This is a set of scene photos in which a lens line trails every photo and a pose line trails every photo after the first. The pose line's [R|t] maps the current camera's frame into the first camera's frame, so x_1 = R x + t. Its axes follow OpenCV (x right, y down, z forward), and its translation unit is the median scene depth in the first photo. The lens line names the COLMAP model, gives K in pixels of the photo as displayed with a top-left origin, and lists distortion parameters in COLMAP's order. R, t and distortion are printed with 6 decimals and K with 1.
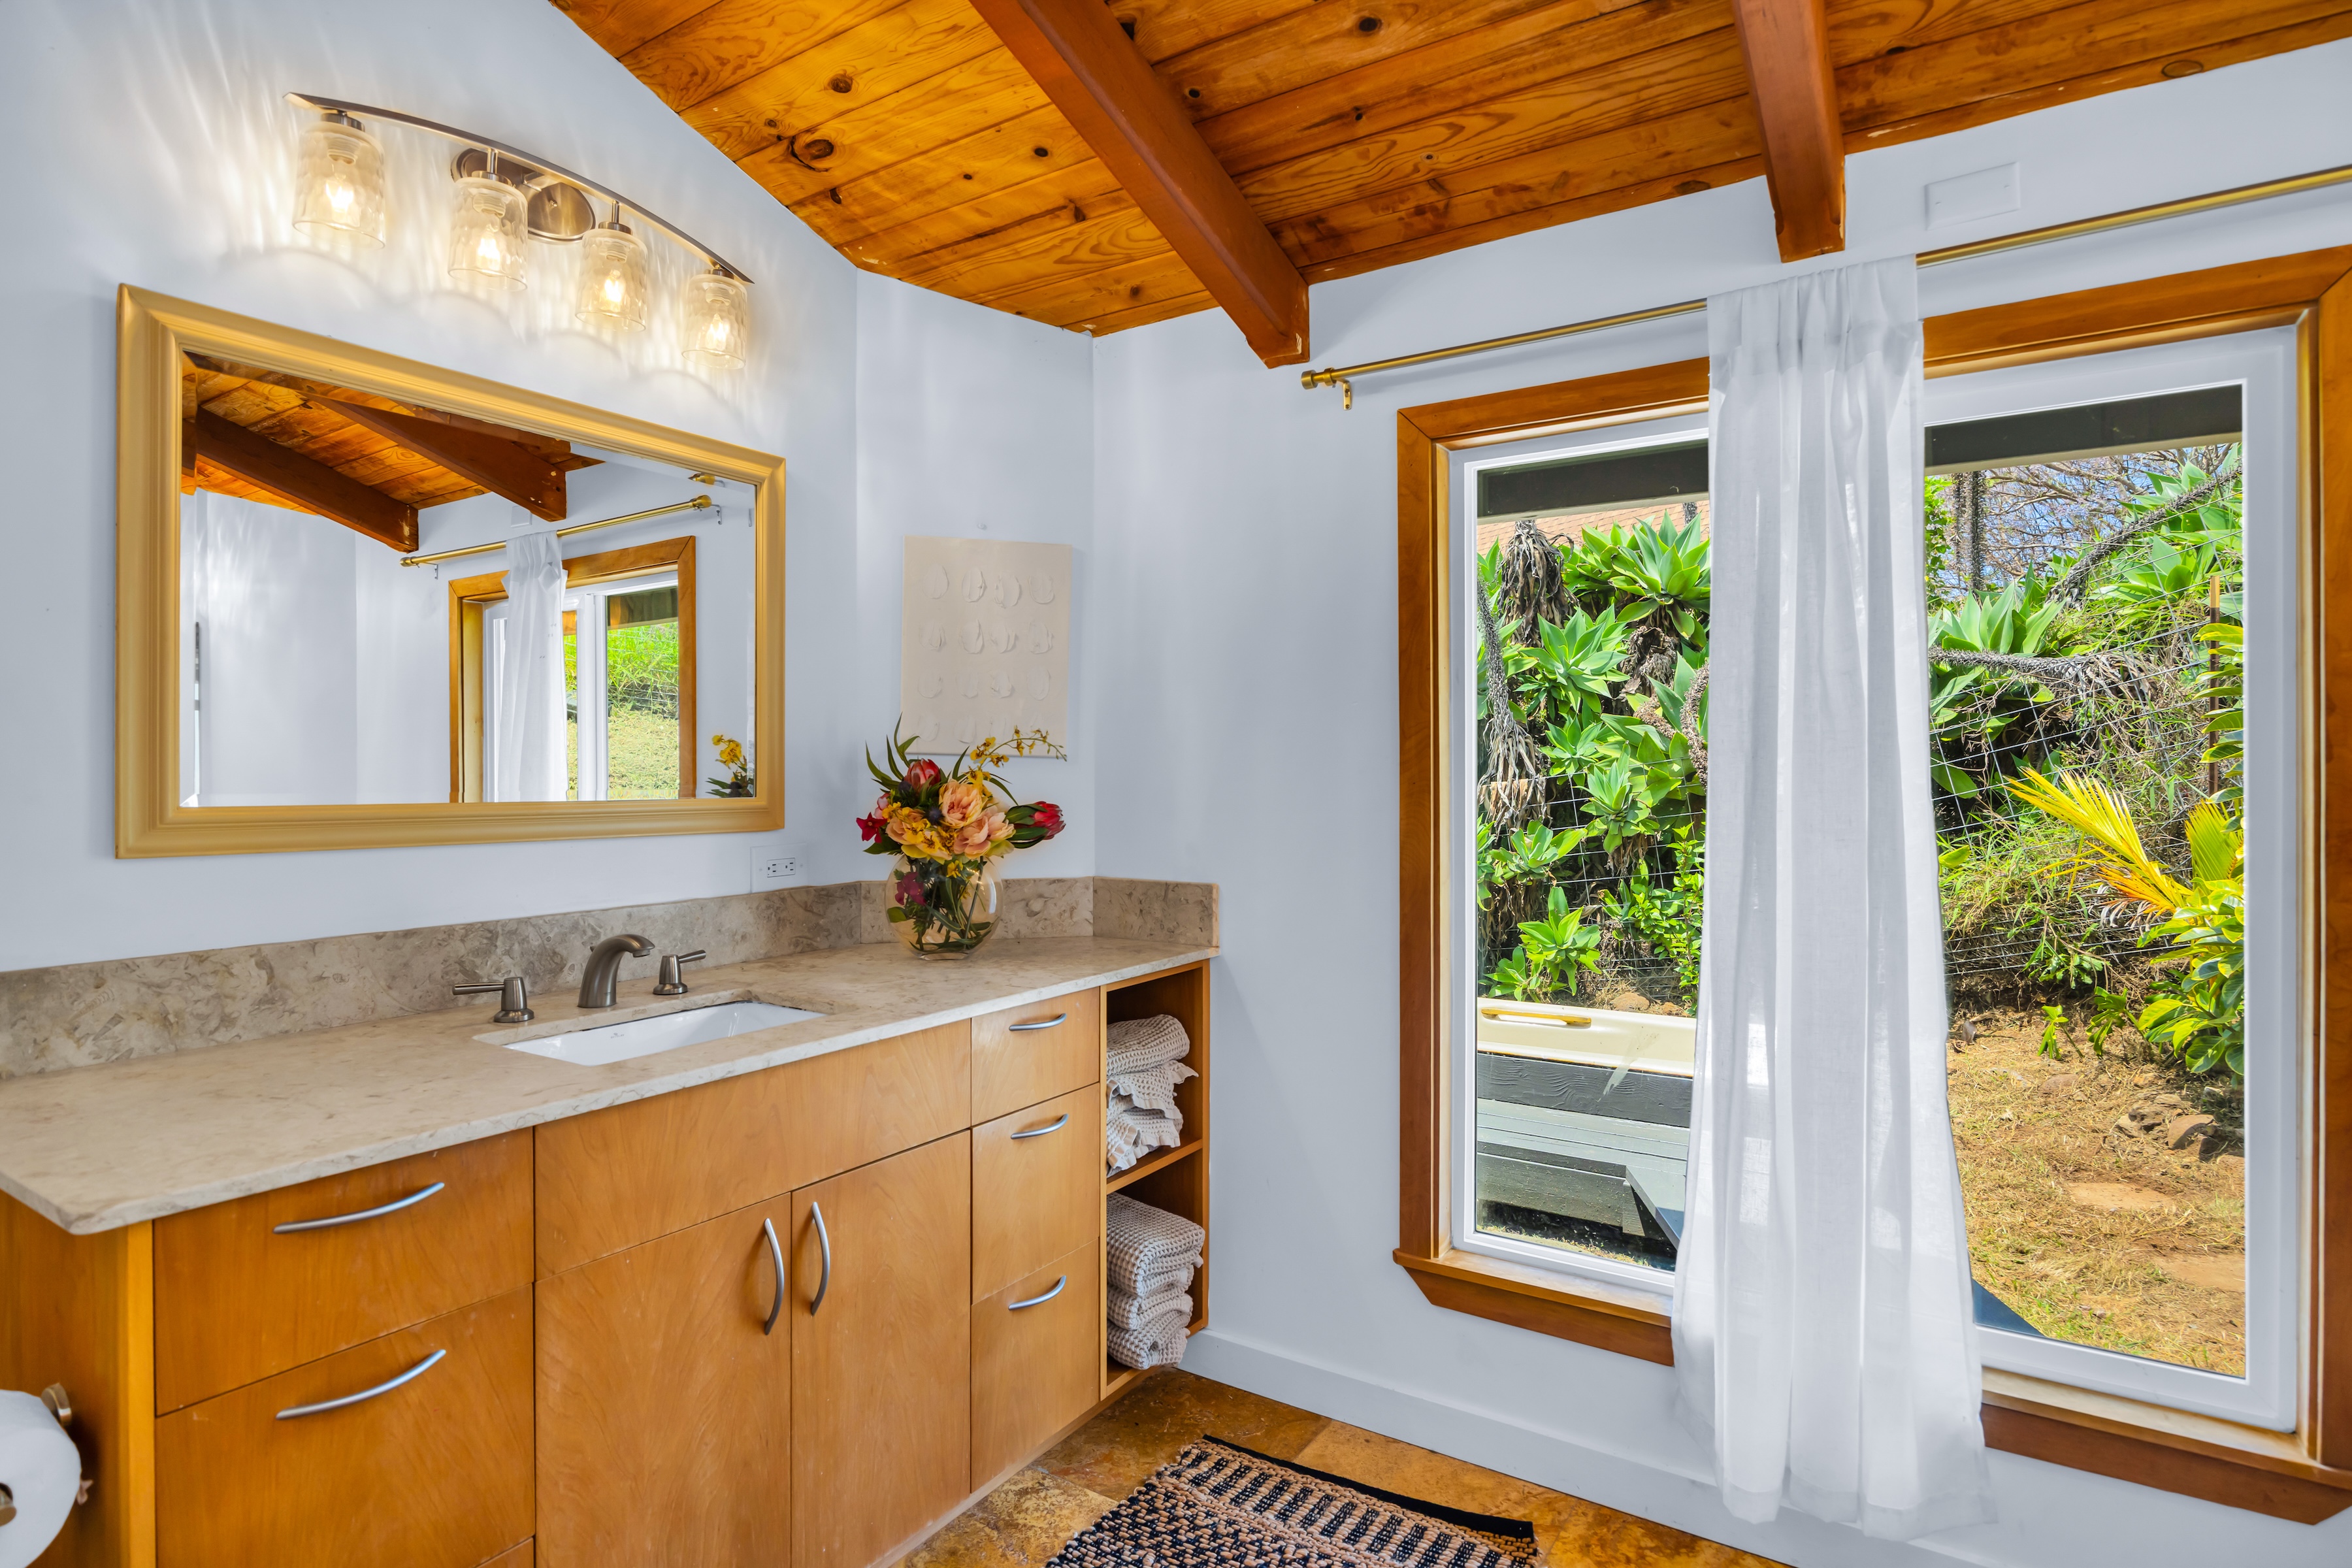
lens RADIAL K [[1157.3, 0, 1179.6], [0, 1157.3, 773.1], [0, 0, 1]] dist [-0.004603, 0.000223]
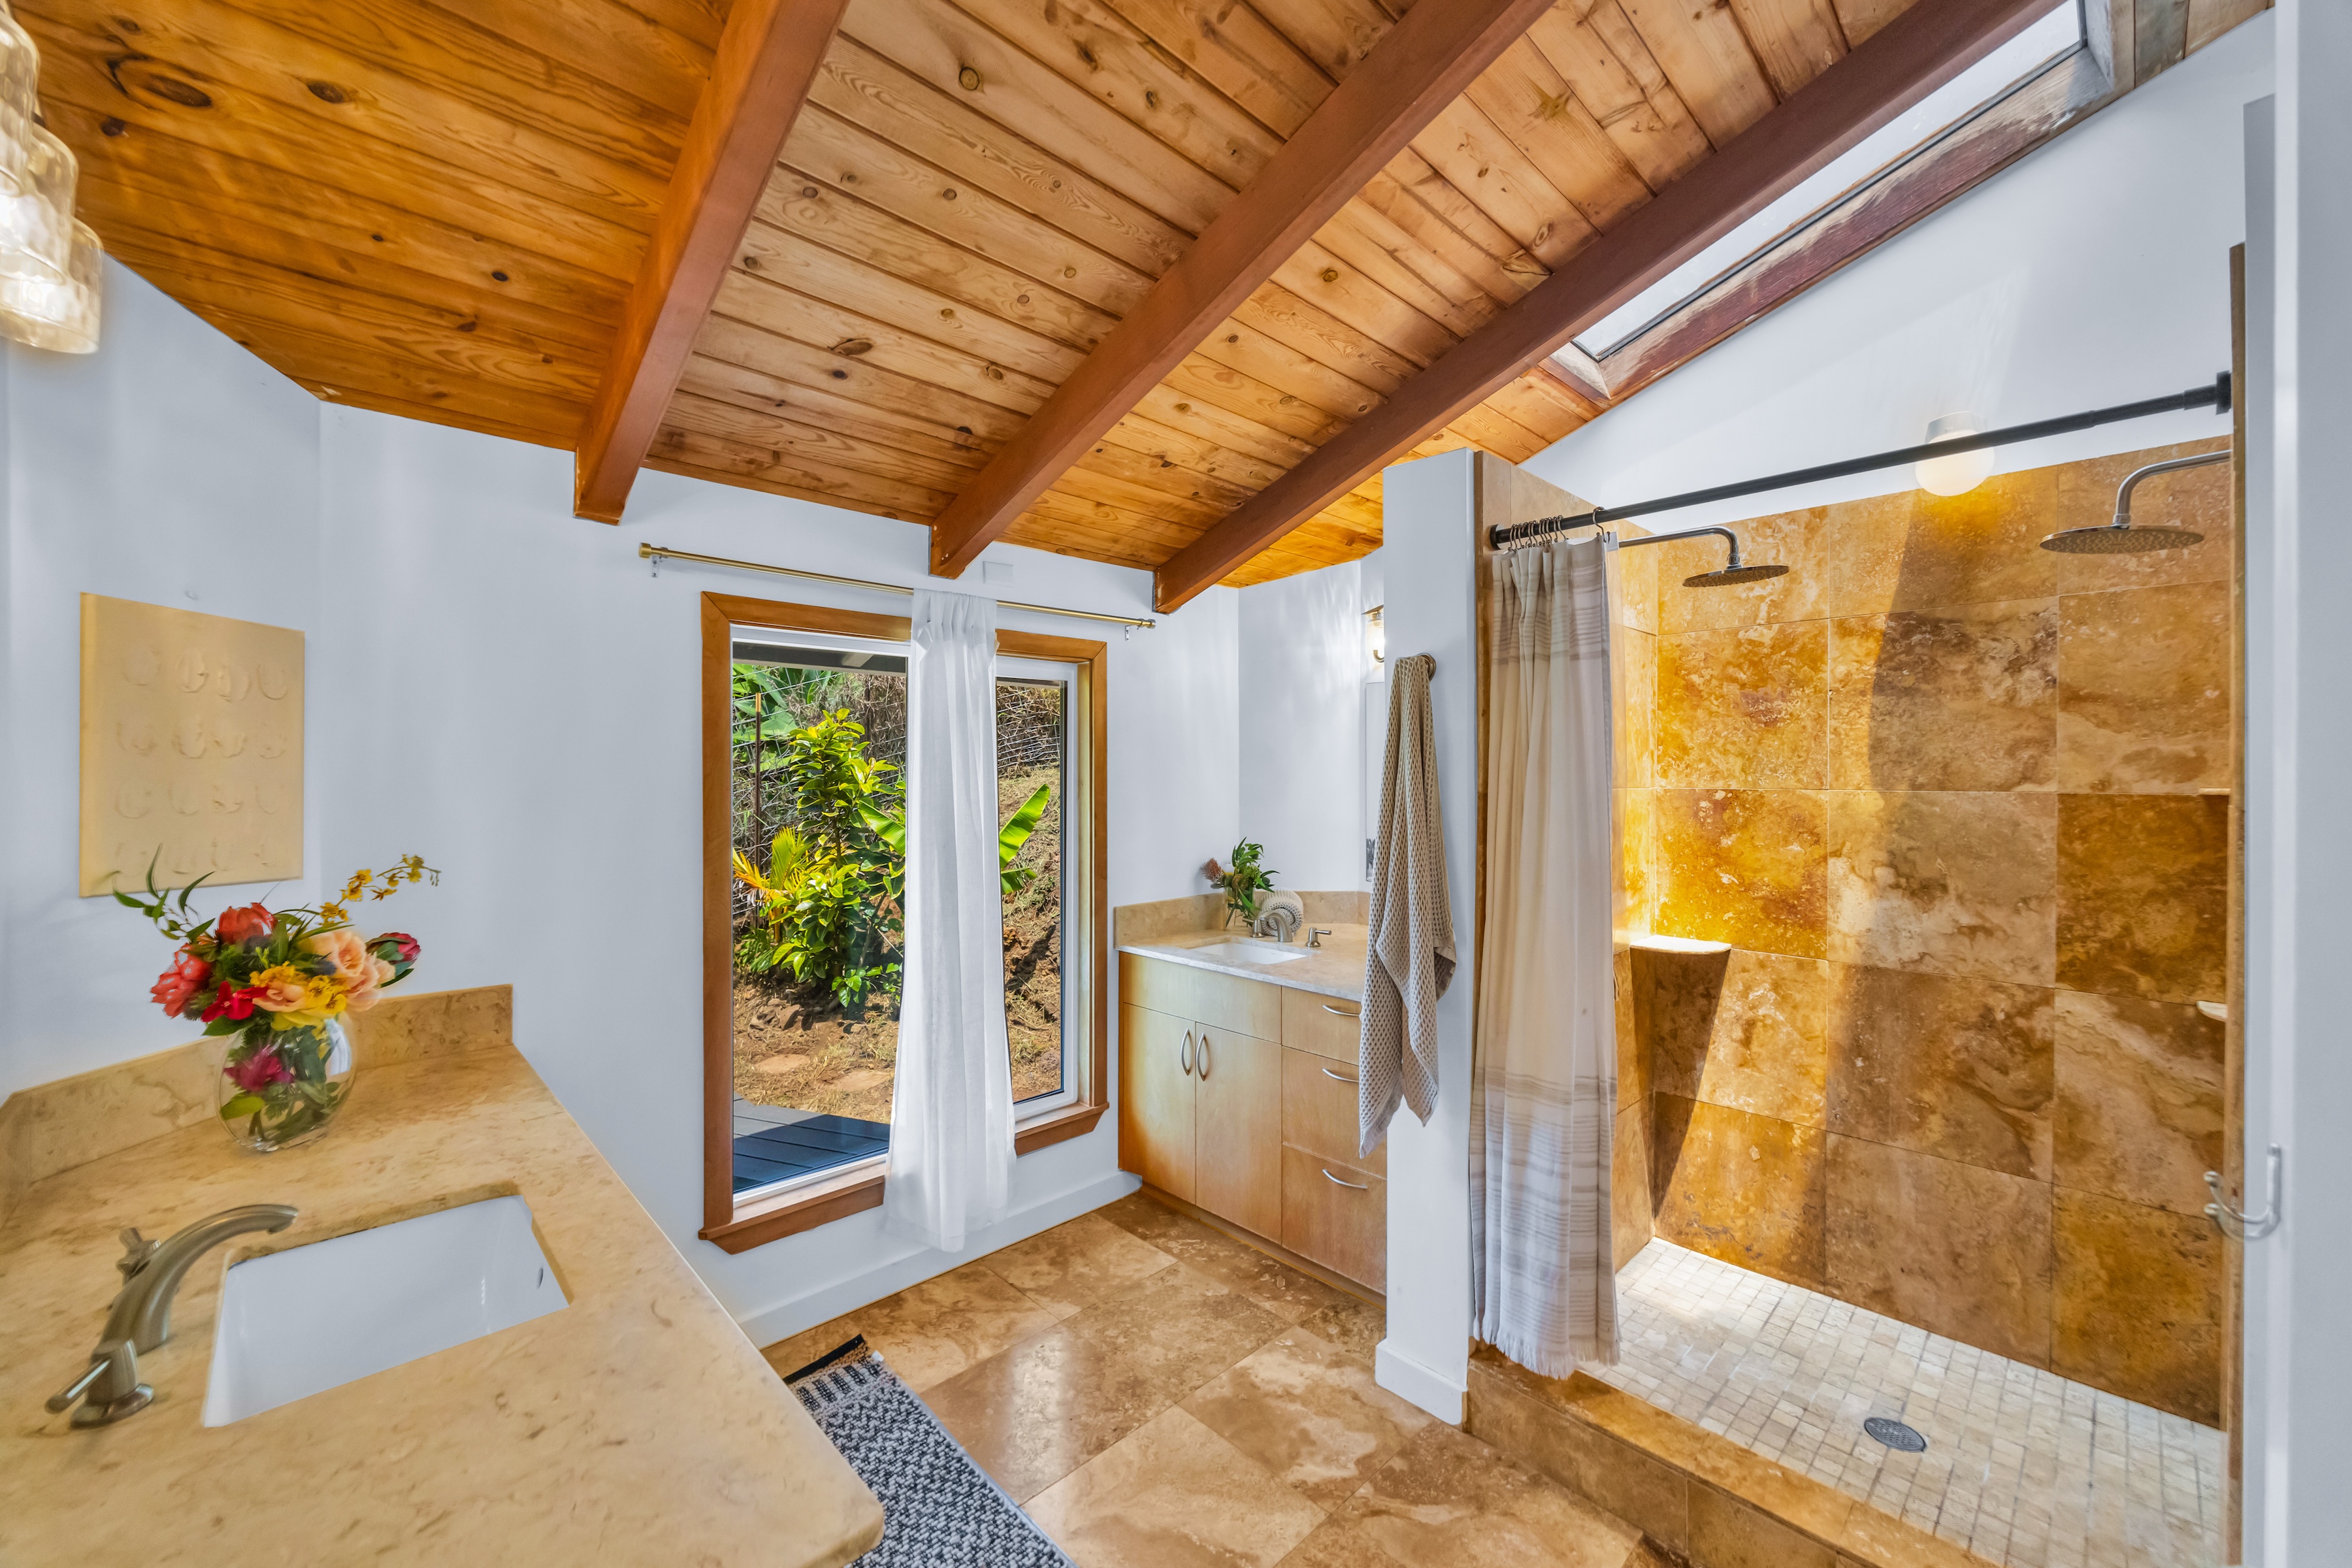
lens RADIAL K [[879.8, 0, 1174.6], [0, 879.8, 789.8], [0, 0, 1]] dist [-0.003501, -0.000565]
pose [[0.254110, -0.005300, 0.967161, -0.637154], [0.004407, 0.999981, 0.004322, -0.089384], [-0.967165, 0.003164, 0.254129, 0.226856]]
